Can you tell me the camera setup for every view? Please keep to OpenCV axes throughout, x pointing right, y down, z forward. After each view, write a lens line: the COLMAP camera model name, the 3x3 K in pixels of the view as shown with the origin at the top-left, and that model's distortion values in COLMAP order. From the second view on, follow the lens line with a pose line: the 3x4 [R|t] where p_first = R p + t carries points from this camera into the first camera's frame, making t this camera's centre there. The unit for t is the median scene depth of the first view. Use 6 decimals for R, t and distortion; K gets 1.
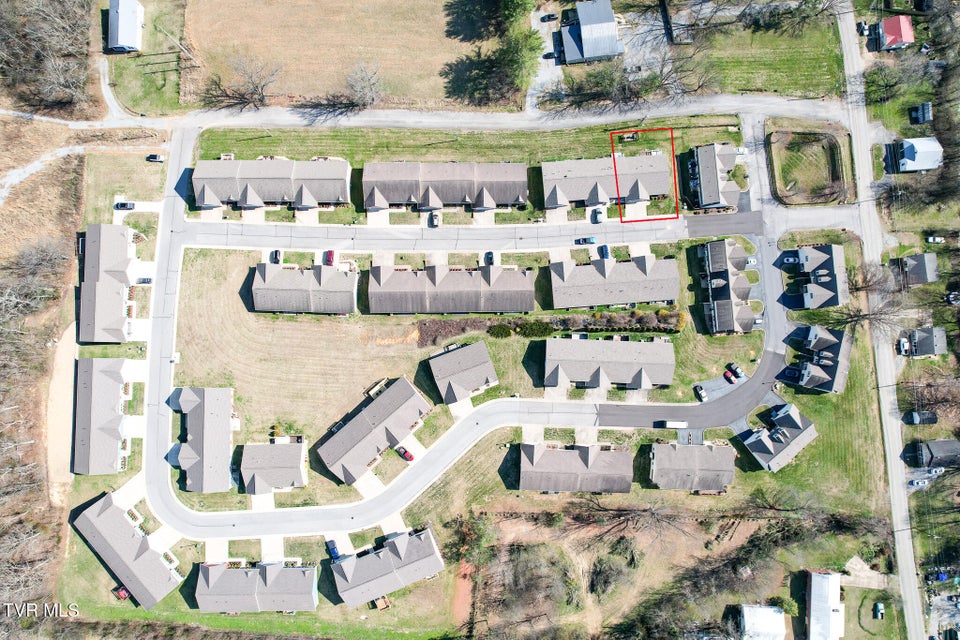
lens RADIAL K [[618.2, 0, 484.0], [0, 618.2, 324.0], [0, 0, 1]] dist [-0.077495, 0.068953]
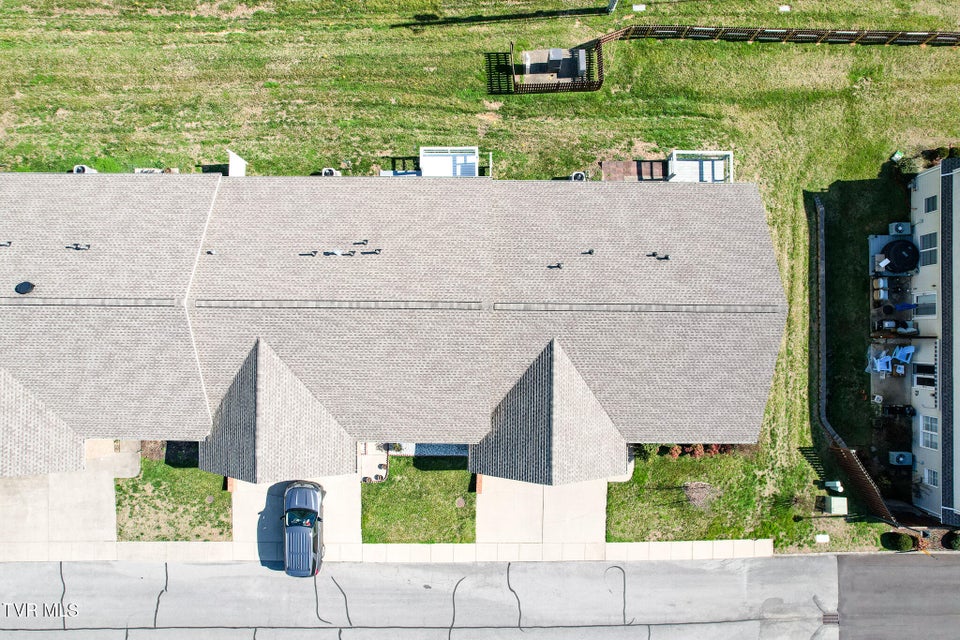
lens RADIAL K [[618.2, 0, 484.0], [0, 618.2, 324.0], [0, 0, 1]] dist [-0.077495, 0.068953]
pose [[0.995864, 0.090311, -0.009926, 0.228092], [-0.090319, 0.995913, -0.000387, -0.231497], [0.009851, 0.001282, 0.999951, 0.830127]]
